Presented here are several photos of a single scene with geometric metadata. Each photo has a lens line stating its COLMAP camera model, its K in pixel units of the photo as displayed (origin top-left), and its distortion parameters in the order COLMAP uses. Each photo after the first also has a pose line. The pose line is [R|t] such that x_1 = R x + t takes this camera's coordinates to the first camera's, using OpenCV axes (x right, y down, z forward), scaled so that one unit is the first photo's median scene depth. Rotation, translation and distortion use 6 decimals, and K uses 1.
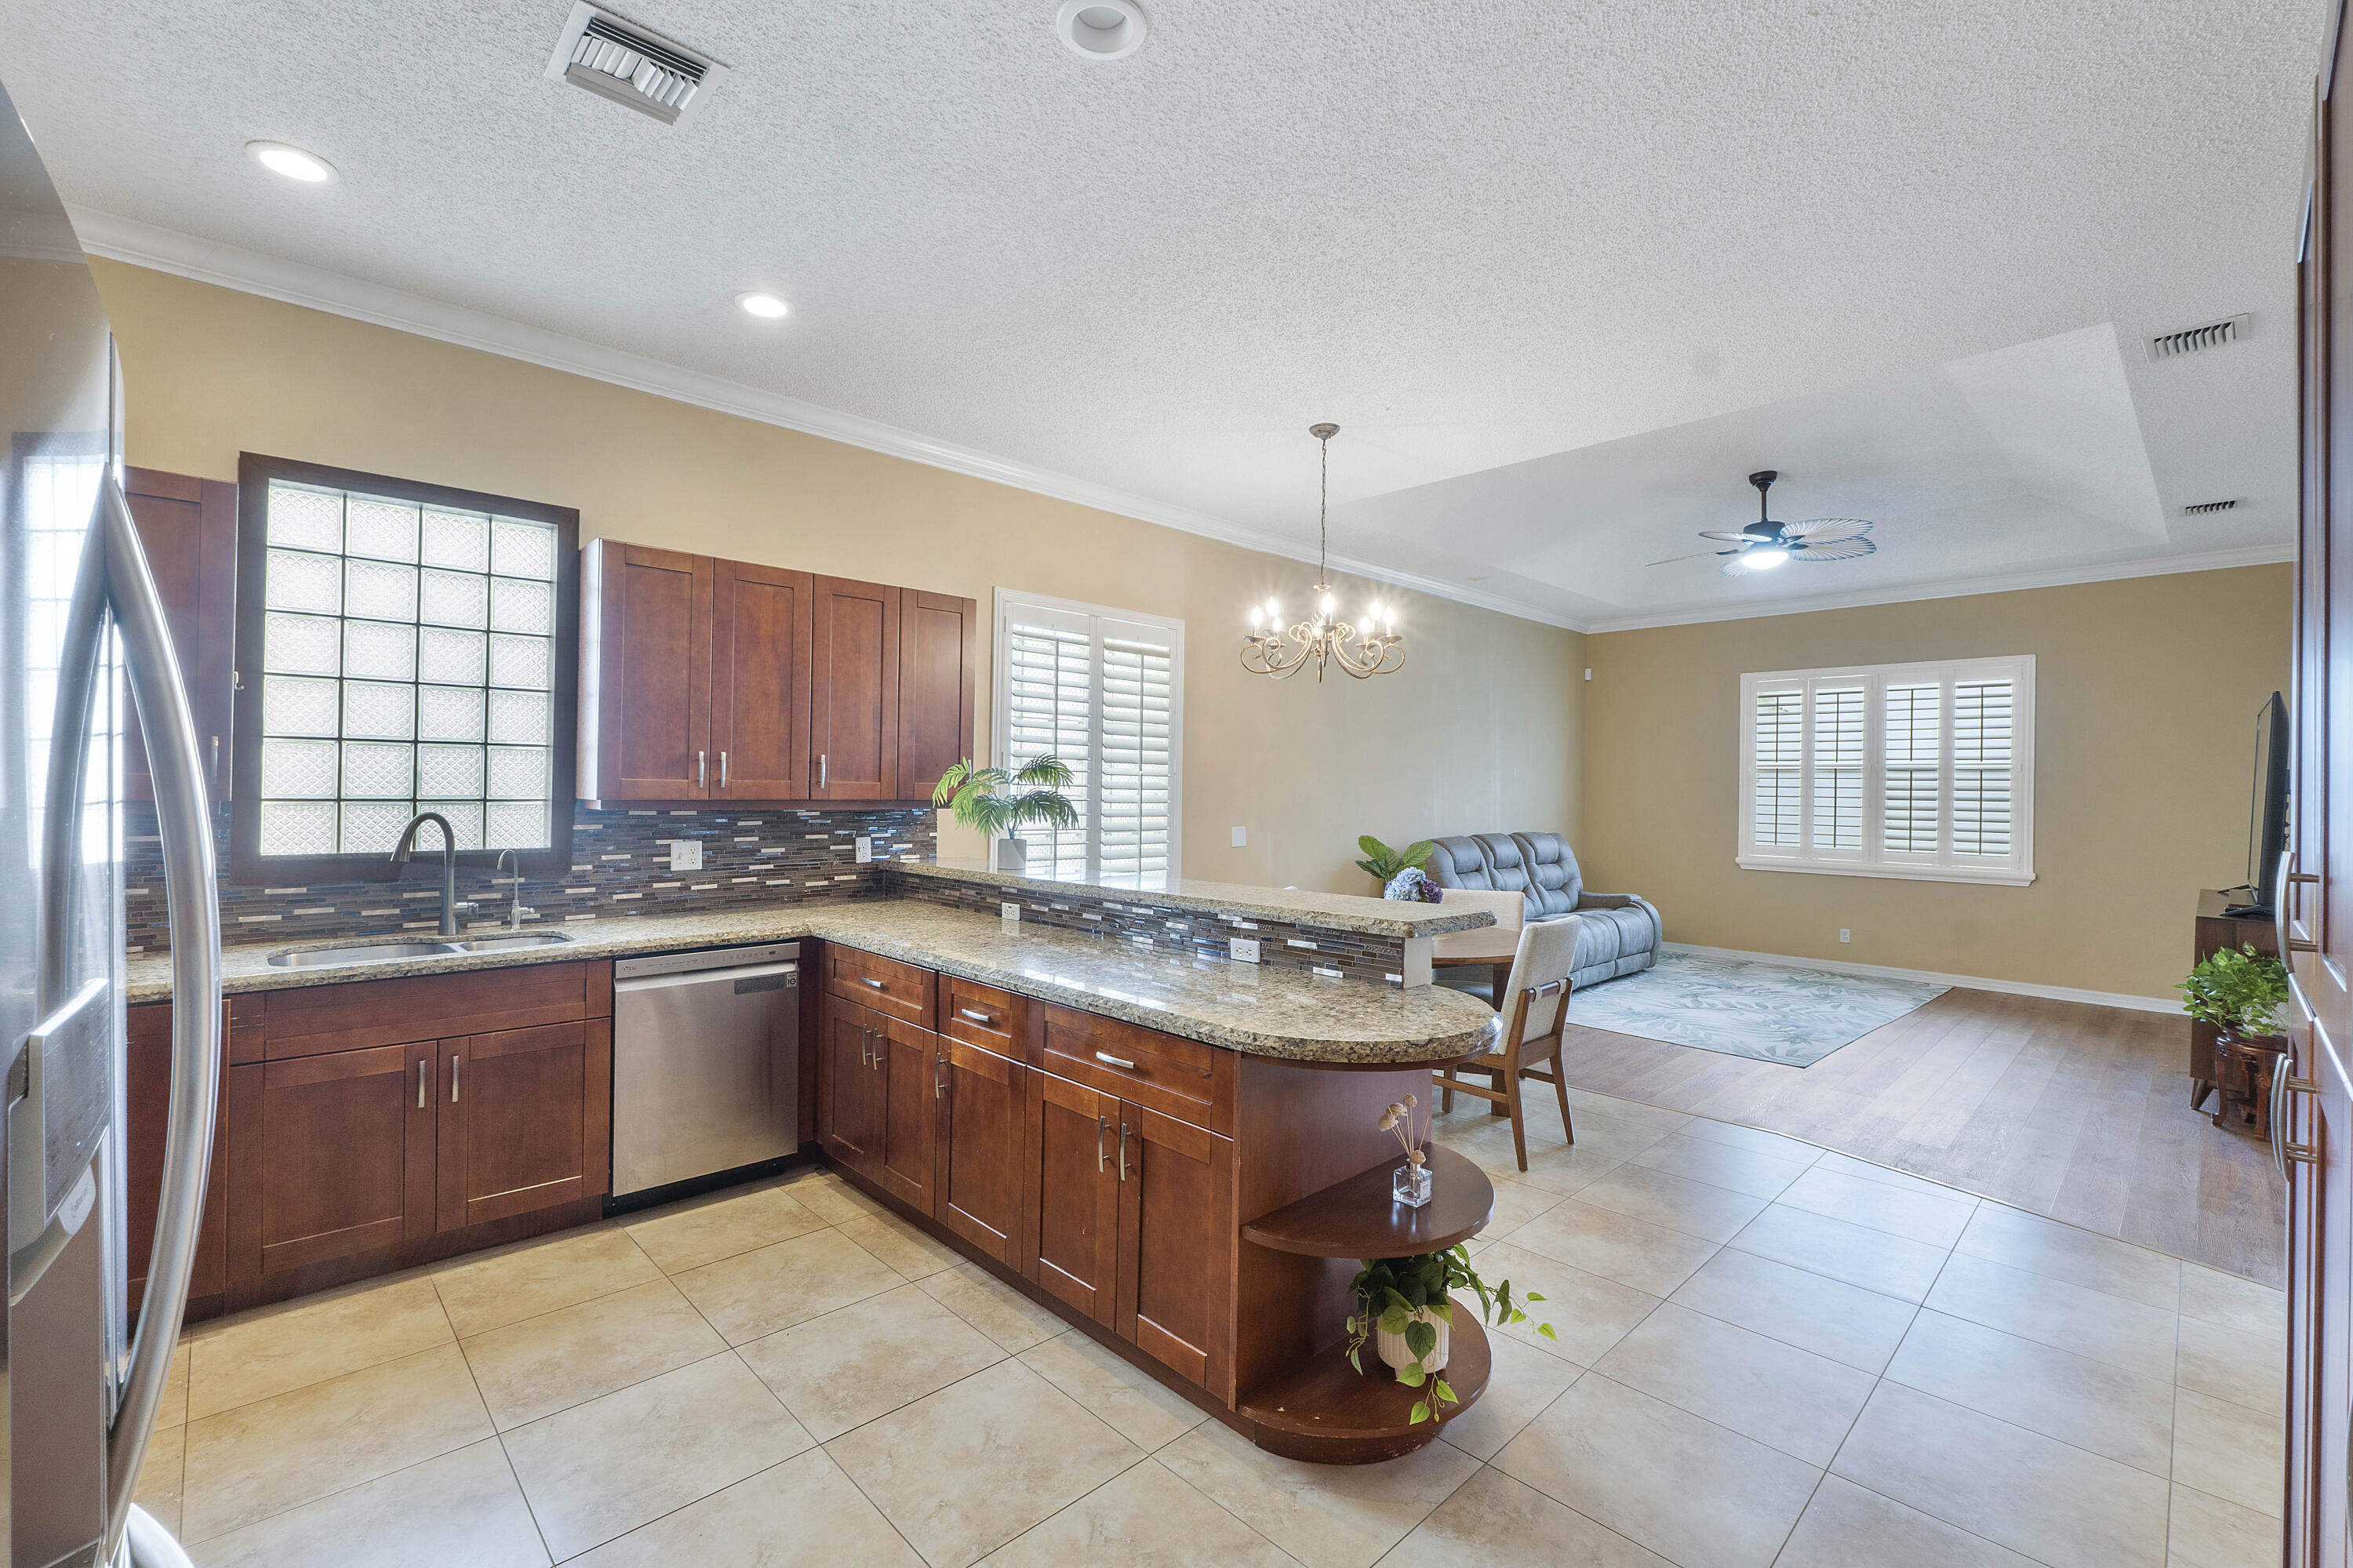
lens RADIAL K [[1007.9, 0, 1201.9], [0, 1007.9, 788.7], [0, 0, 1]] dist [-0.004177, -0.001758]
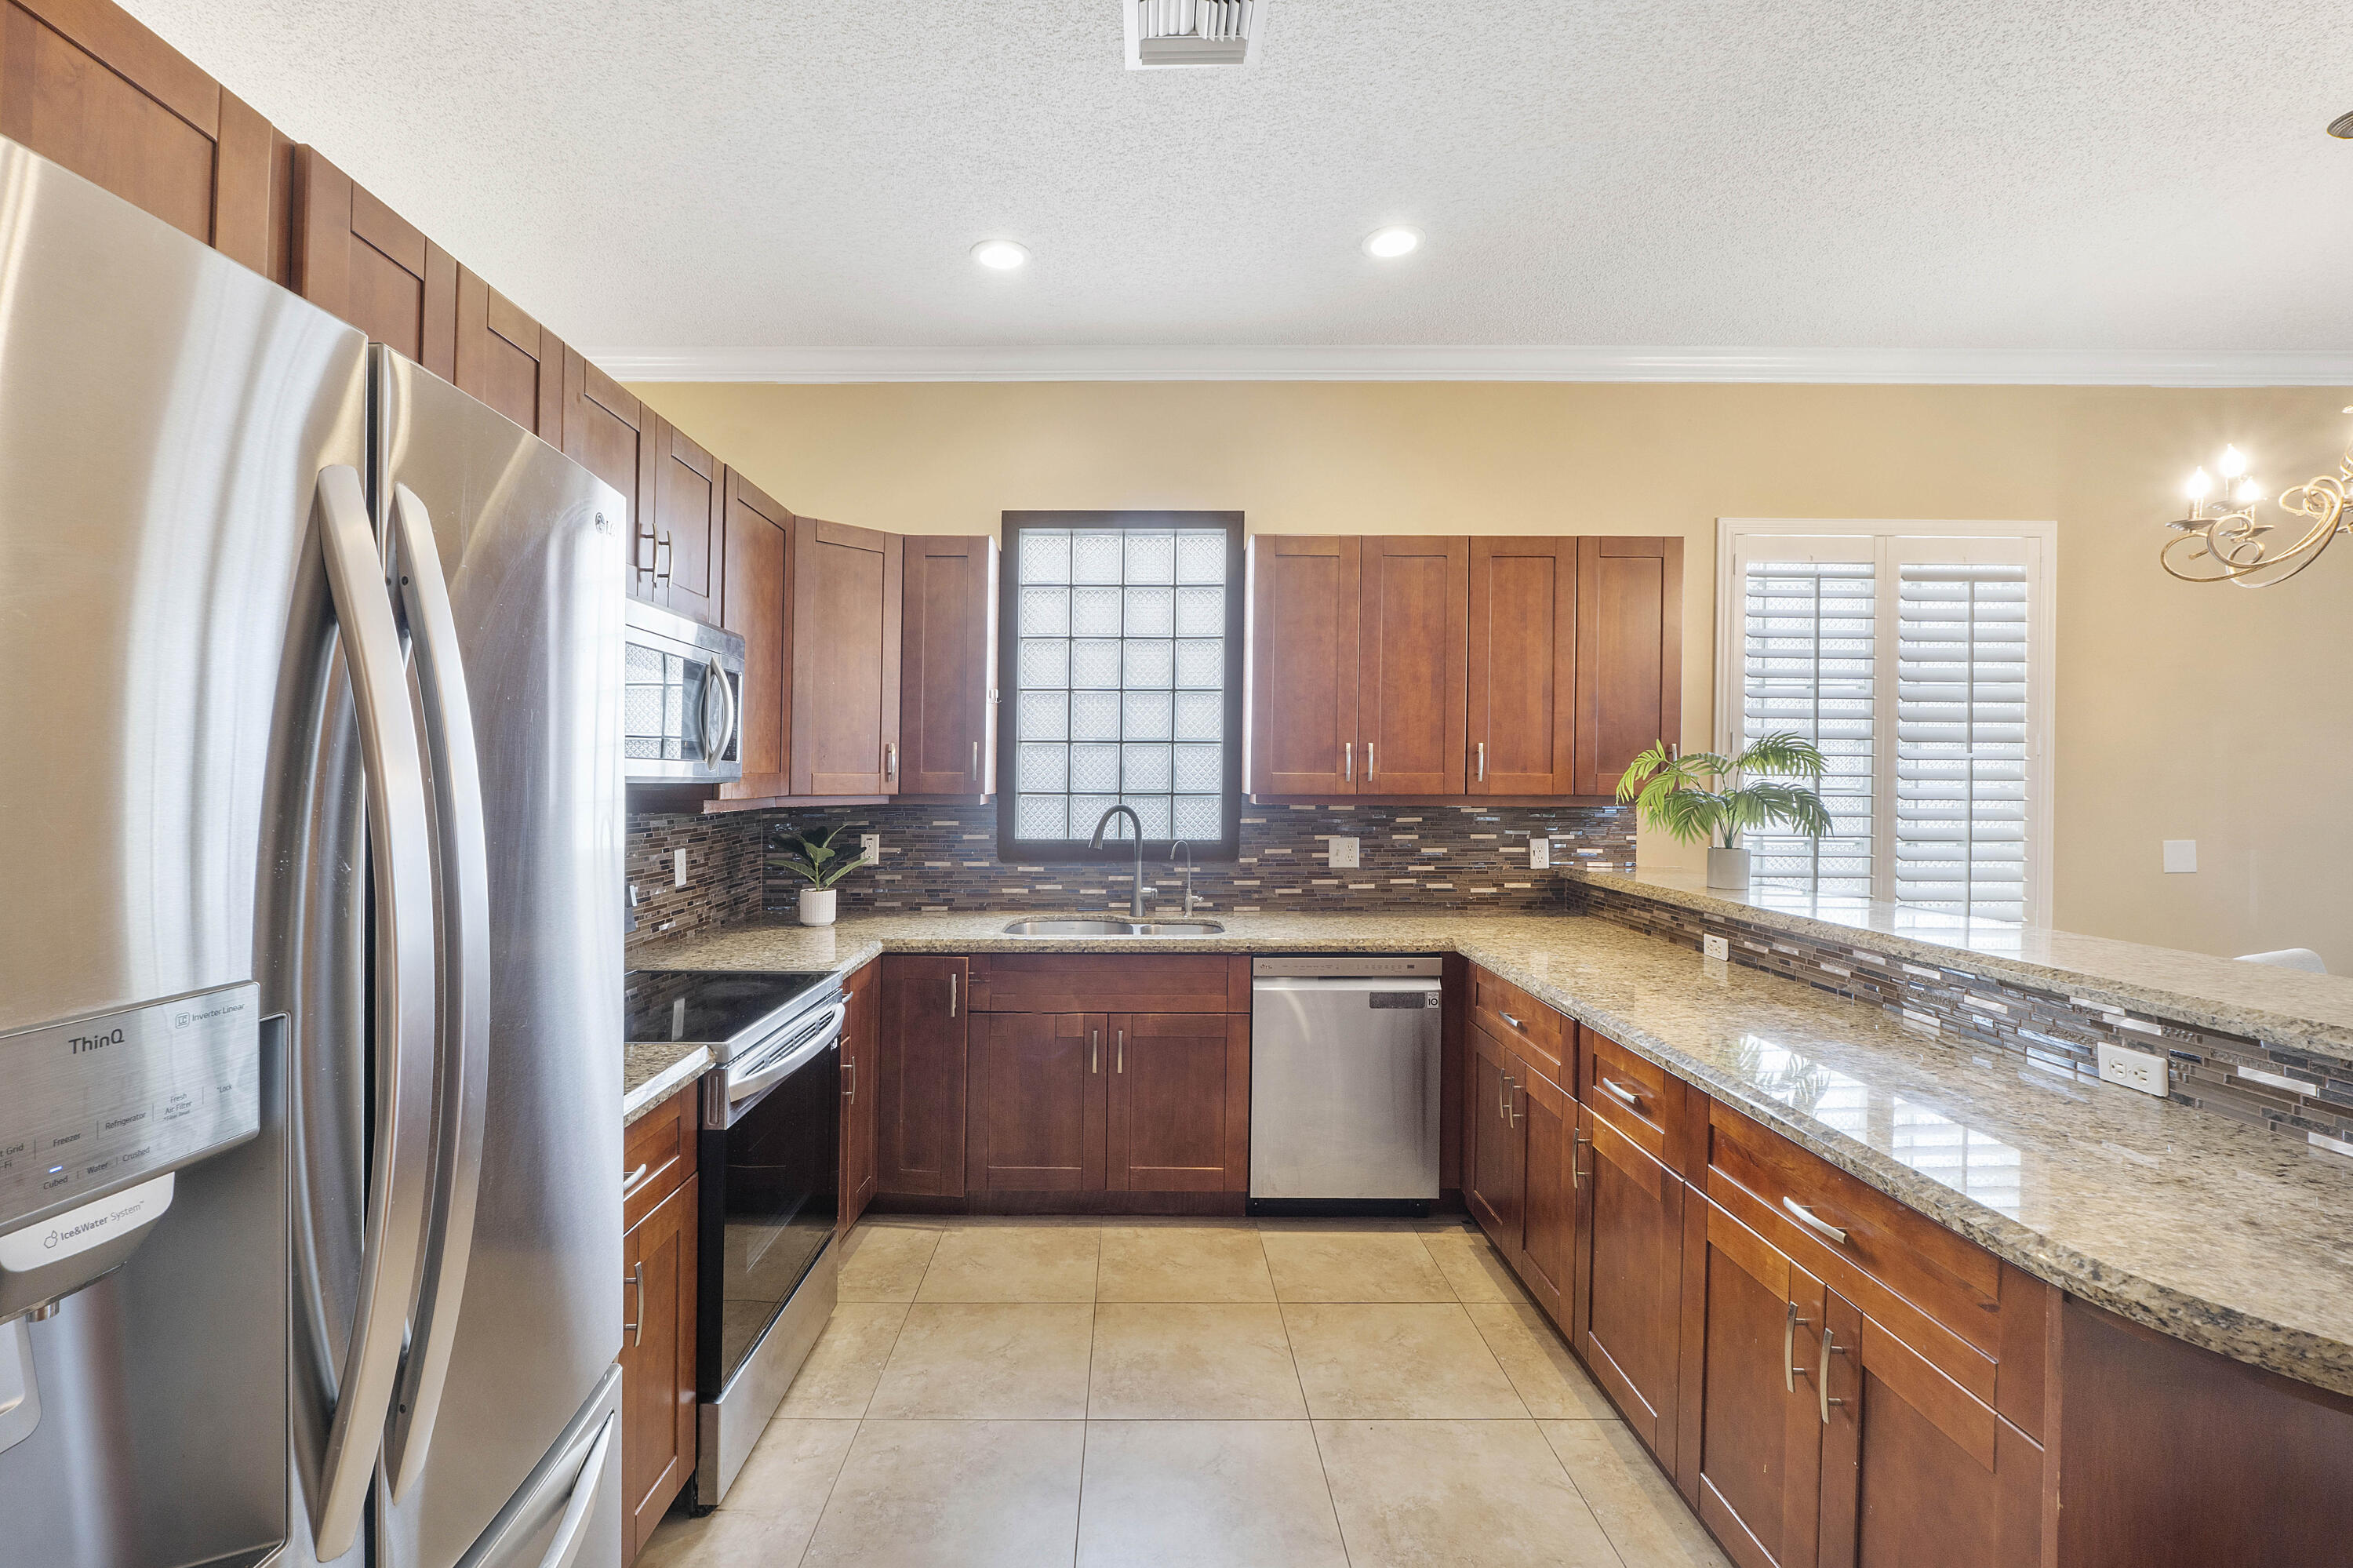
lens RADIAL K [[1007.9, 0, 1181.2], [0, 1007.9, 780.5], [0, 0, 1]] dist [-0.004177, -0.001758]
pose [[0.711357, -0.006190, -0.702804, 0.049733], [0.005323, 0.999980, -0.003420, 0.000549], [0.702811, -0.001308, 0.711375, 0.200558]]
